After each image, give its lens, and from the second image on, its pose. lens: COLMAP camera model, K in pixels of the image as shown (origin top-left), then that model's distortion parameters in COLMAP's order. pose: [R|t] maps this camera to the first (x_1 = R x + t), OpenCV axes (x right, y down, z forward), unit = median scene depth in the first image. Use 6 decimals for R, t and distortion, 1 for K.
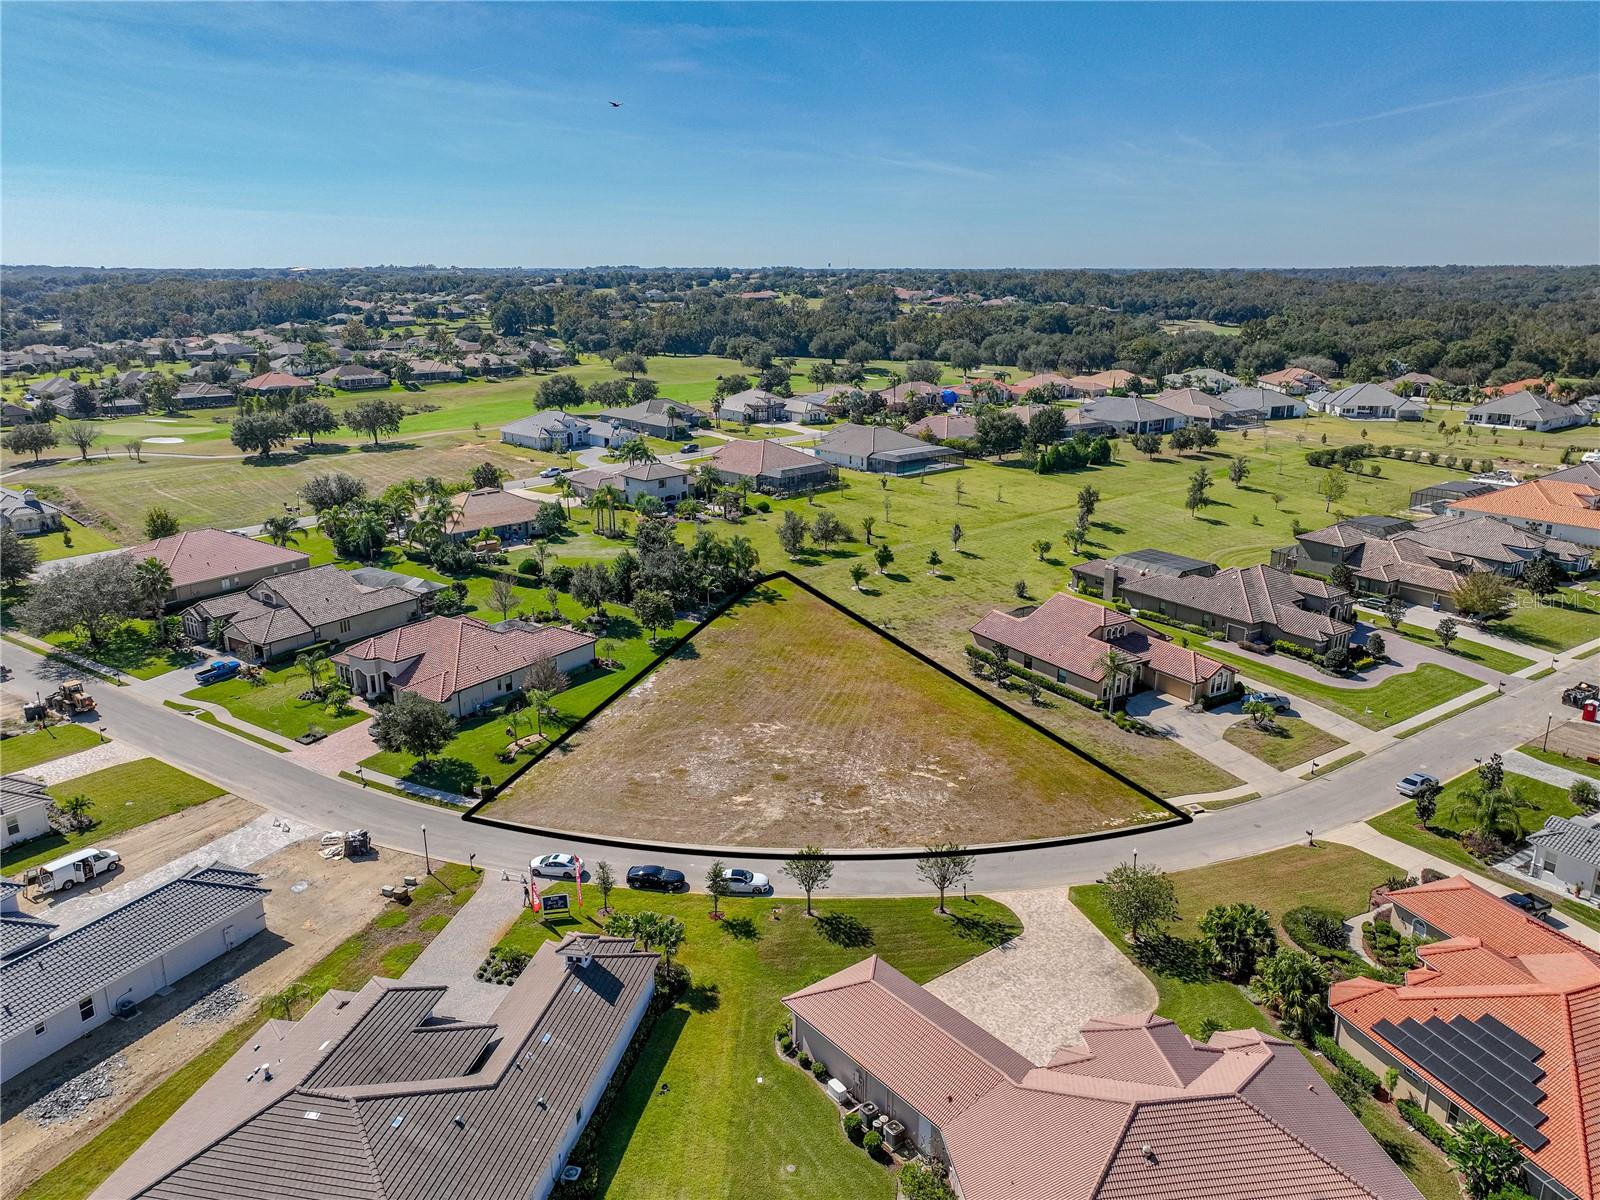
lens RADIAL K [[1138.4, 0, 800.0], [0, 1138.4, 600.0], [0, 0, 1]] dist [0.007448, 0.000862]
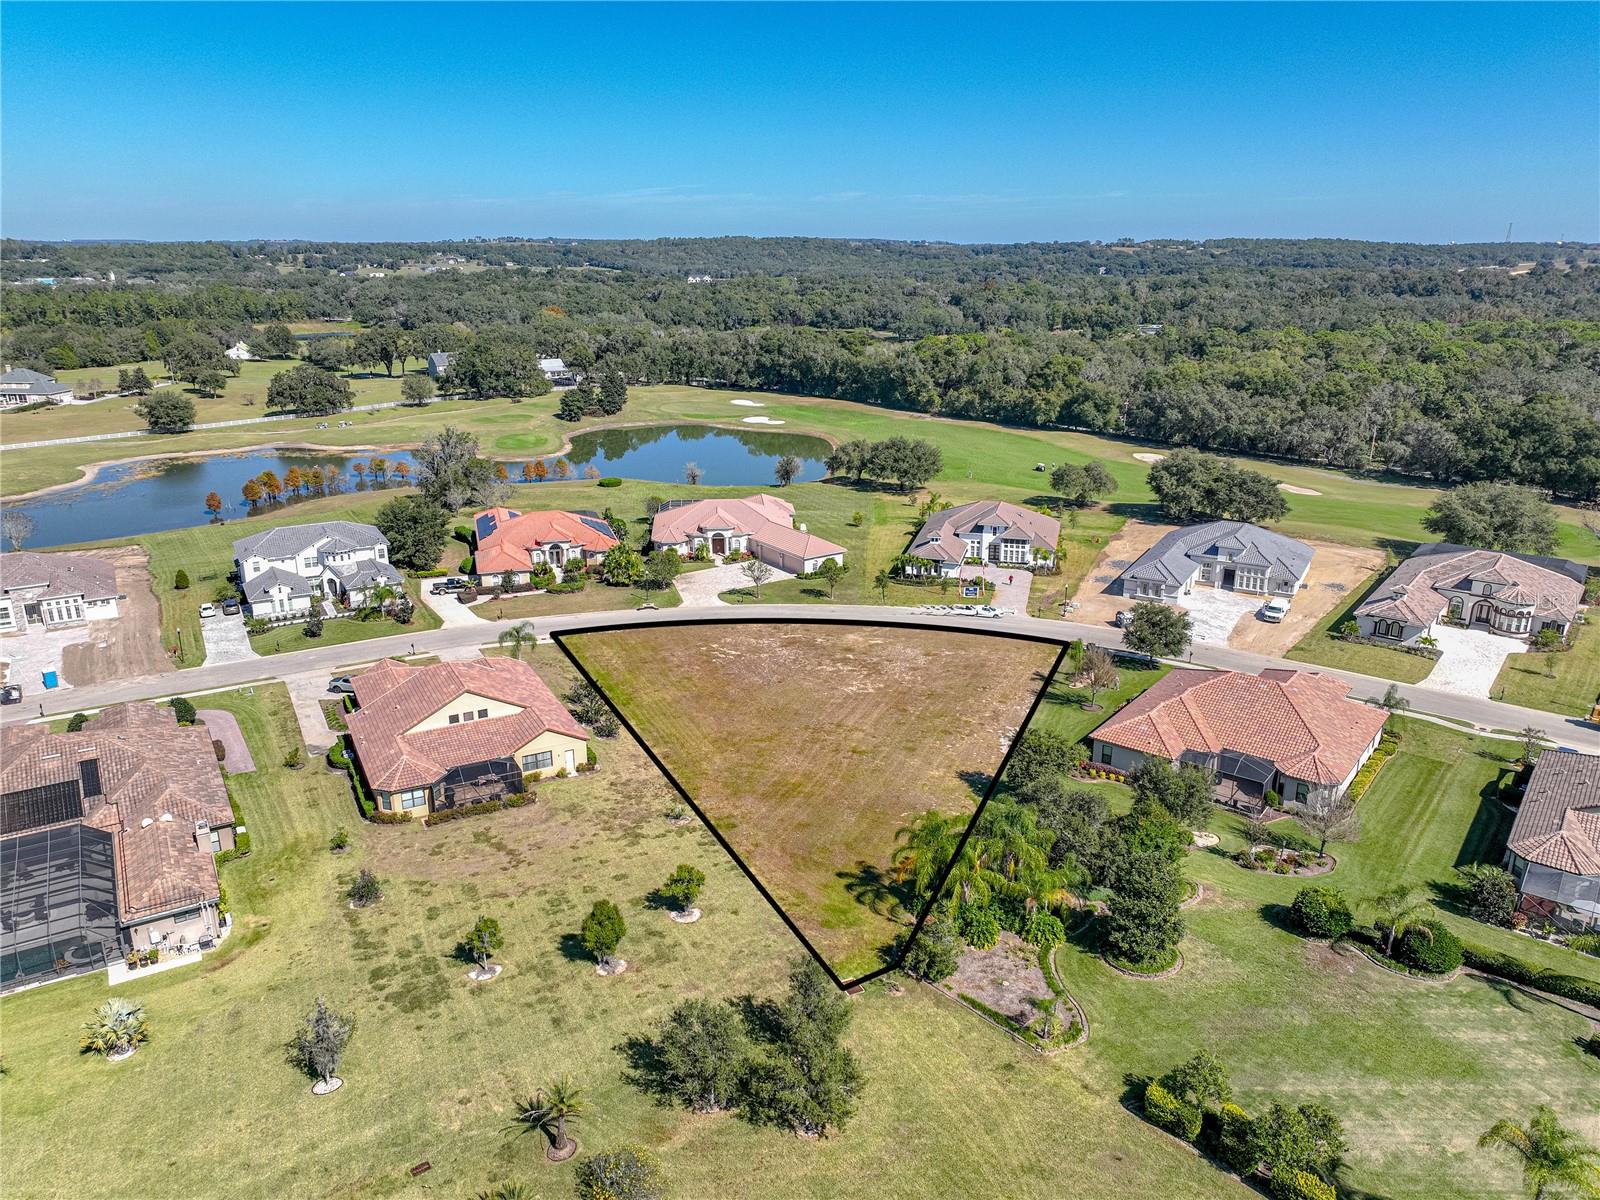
lens RADIAL K [[1128.8, 0, 800.0], [0, 1128.8, 600.0], [0, 0, 1]] dist [0.004883, 0.006987]
pose [[-0.998448, -0.018852, 0.052412, -0.021867], [0.013717, 0.828772, 0.559418, -0.439302], [-0.053984, 0.559269, -0.827227, 1.499449]]
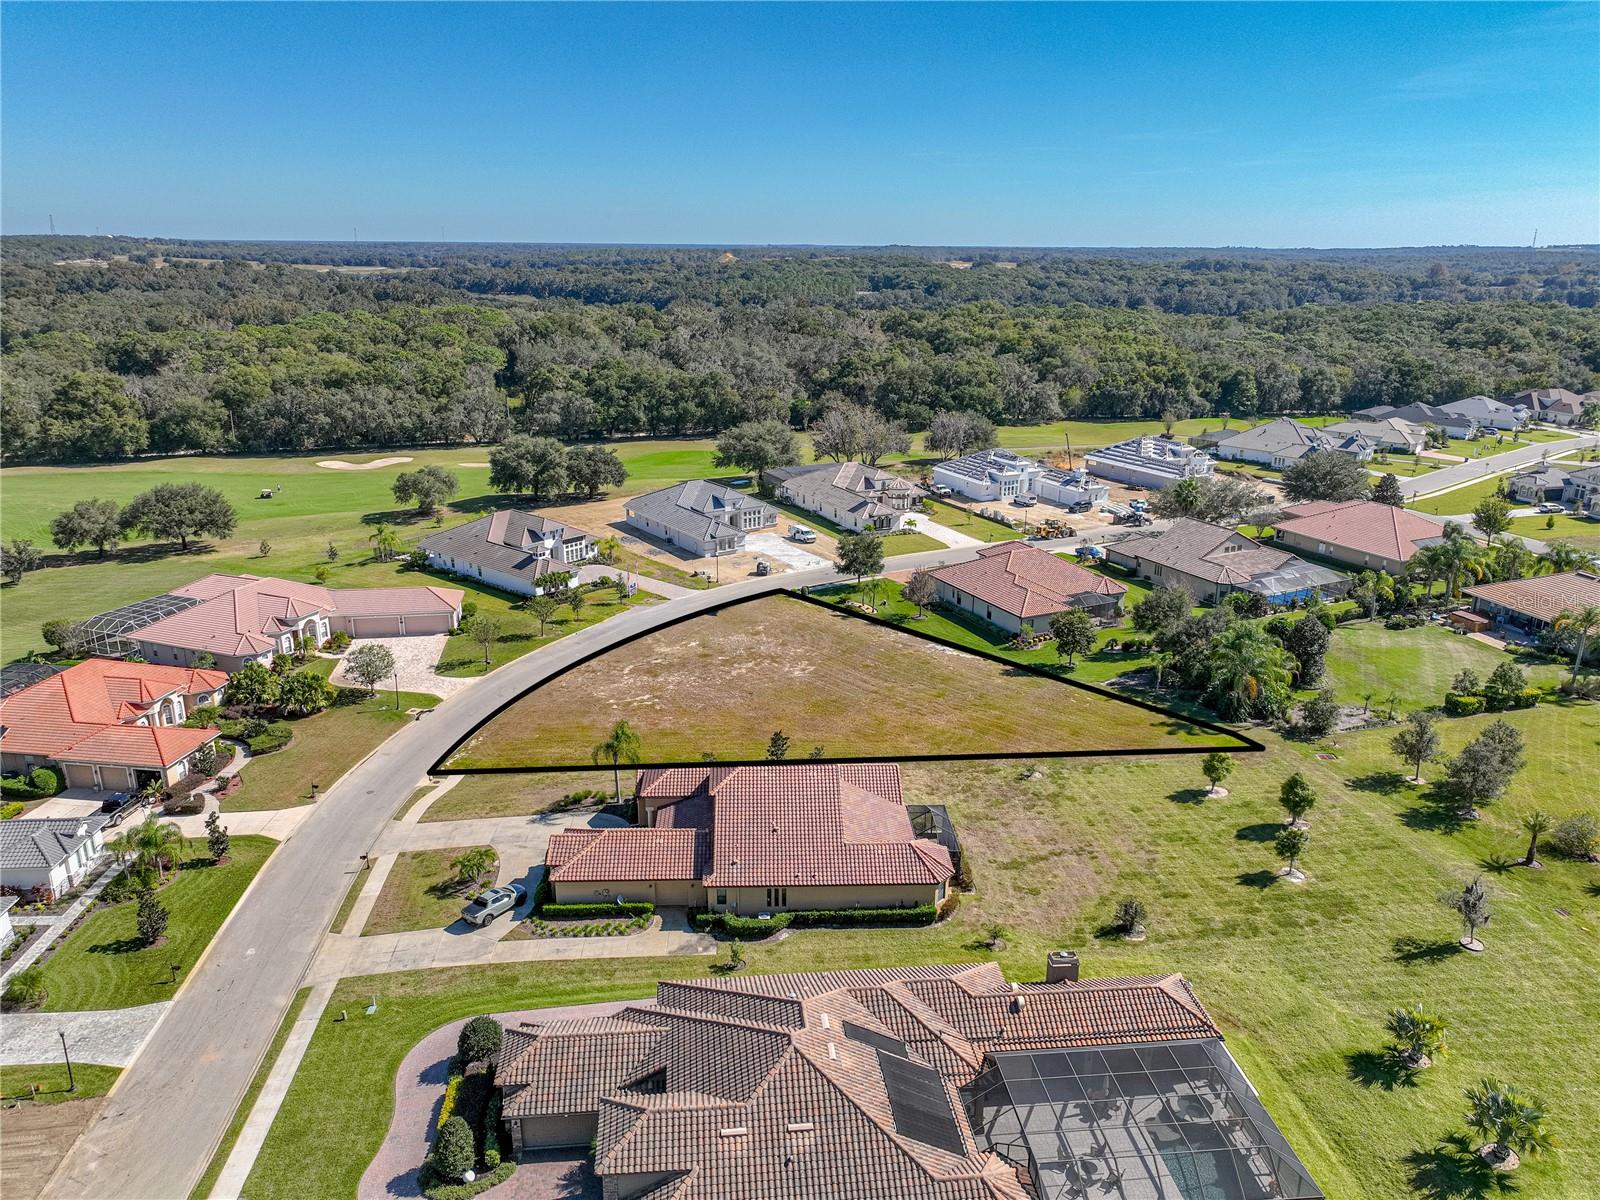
lens RADIAL K [[1138.4, 0, 800.0], [0, 1138.4, 600.0], [0, 0, 1]] dist [0.007448, 0.000862]
pose [[-0.484221, 0.259599, -0.835547, 0.713429], [-0.254542, 0.871867, 0.418397, -0.331362], [0.837101, 0.415278, -0.356098, 1.126399]]
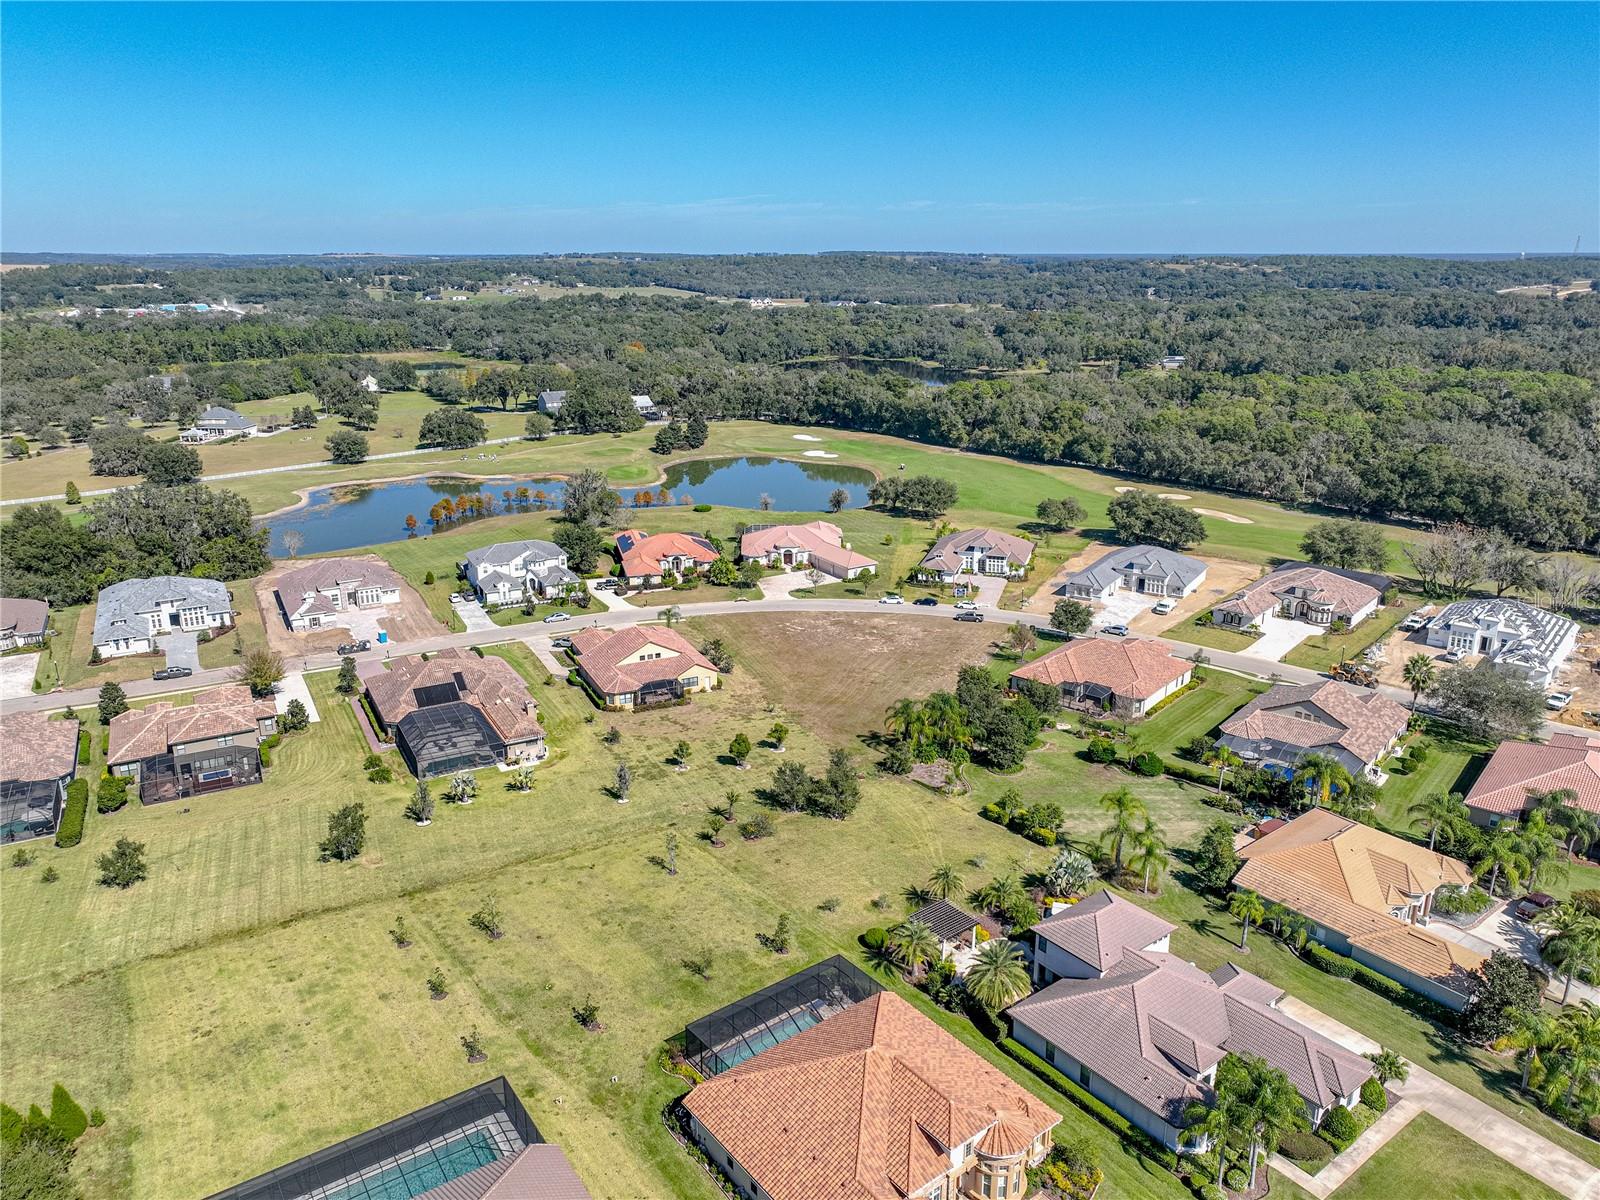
lens RADIAL K [[1138.4, 0, 800.0], [0, 1138.4, 600.0], [0, 0, 1]] dist [0.007448, 0.000862]
pose [[-0.994478, -0.030224, 0.100501, -0.064988], [0.030385, 0.833696, 0.551387, -0.717904], [-0.100453, 0.551396, -0.828174, 1.944475]]
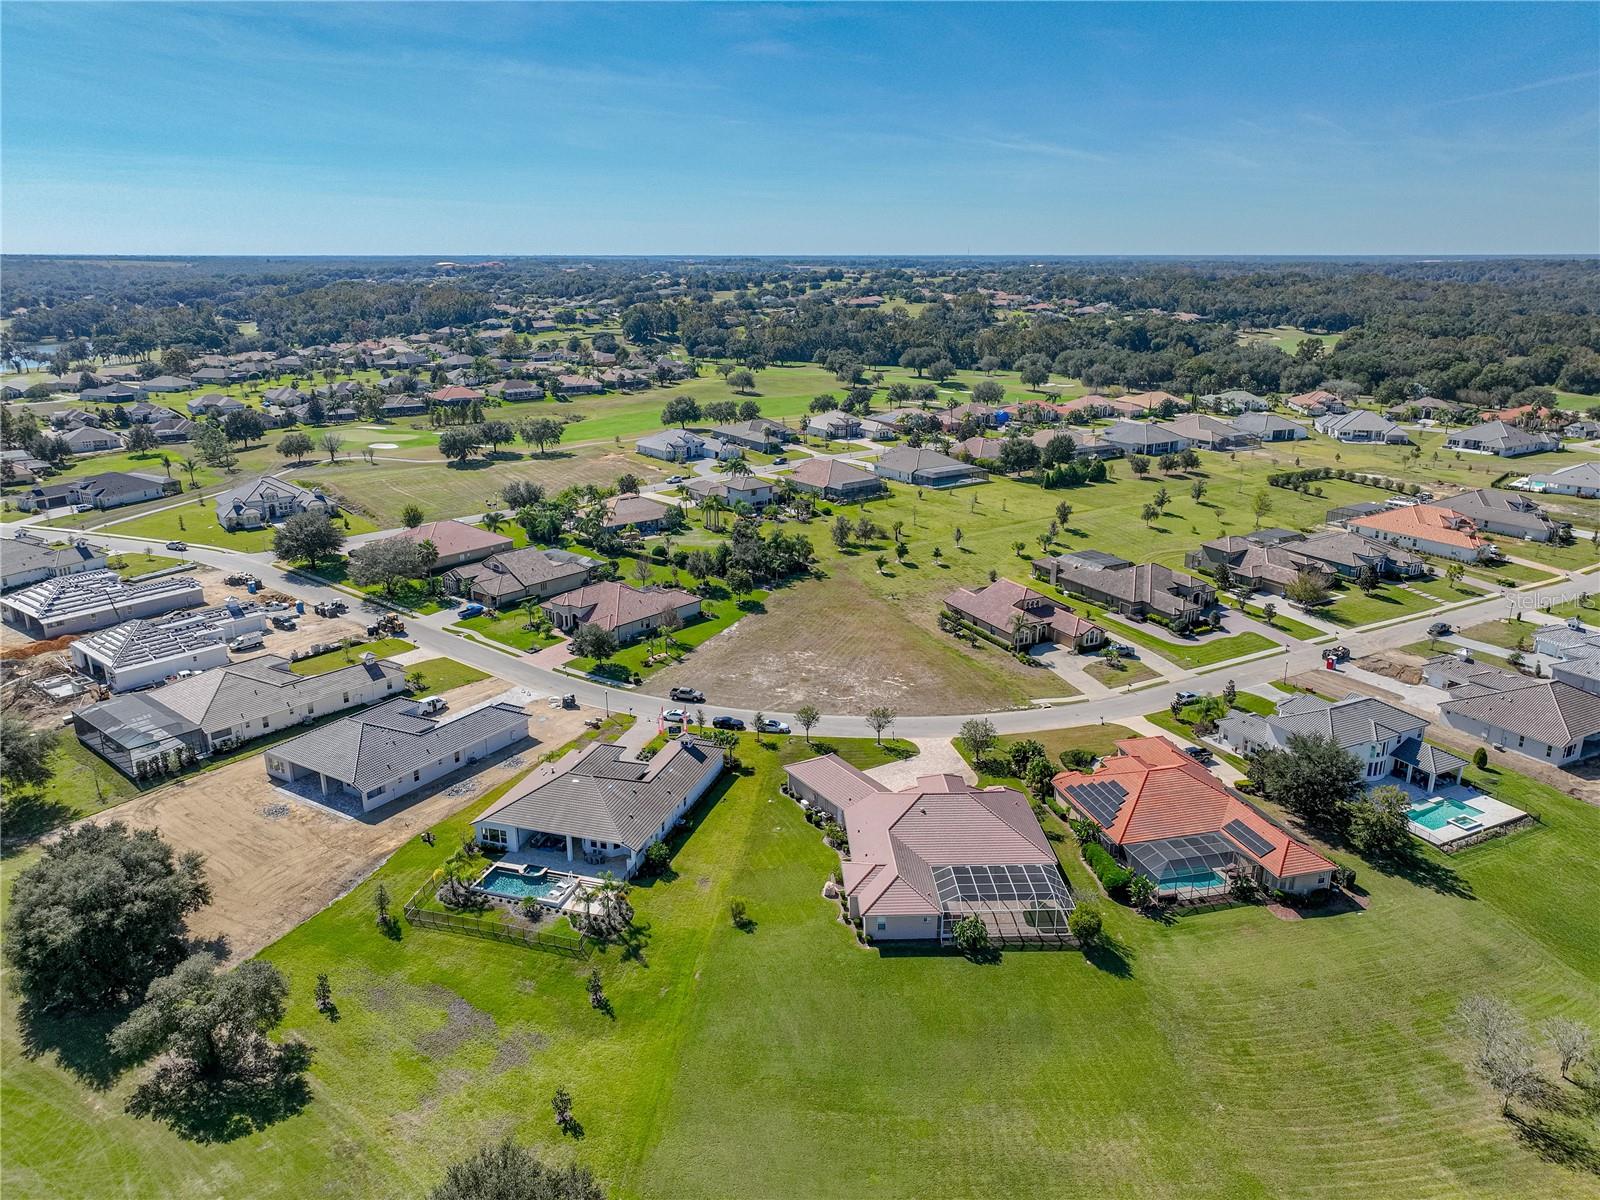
lens RADIAL K [[1128.8, 0, 800.0], [0, 1128.8, 600.0], [0, 0, 1]] dist [0.004883, 0.006987]
pose [[0.994858, 0.030302, -0.096642, 0.101060], [-0.029033, 0.999473, 0.014511, 0.008822], [0.097031, -0.011631, 0.995213, -0.510448]]
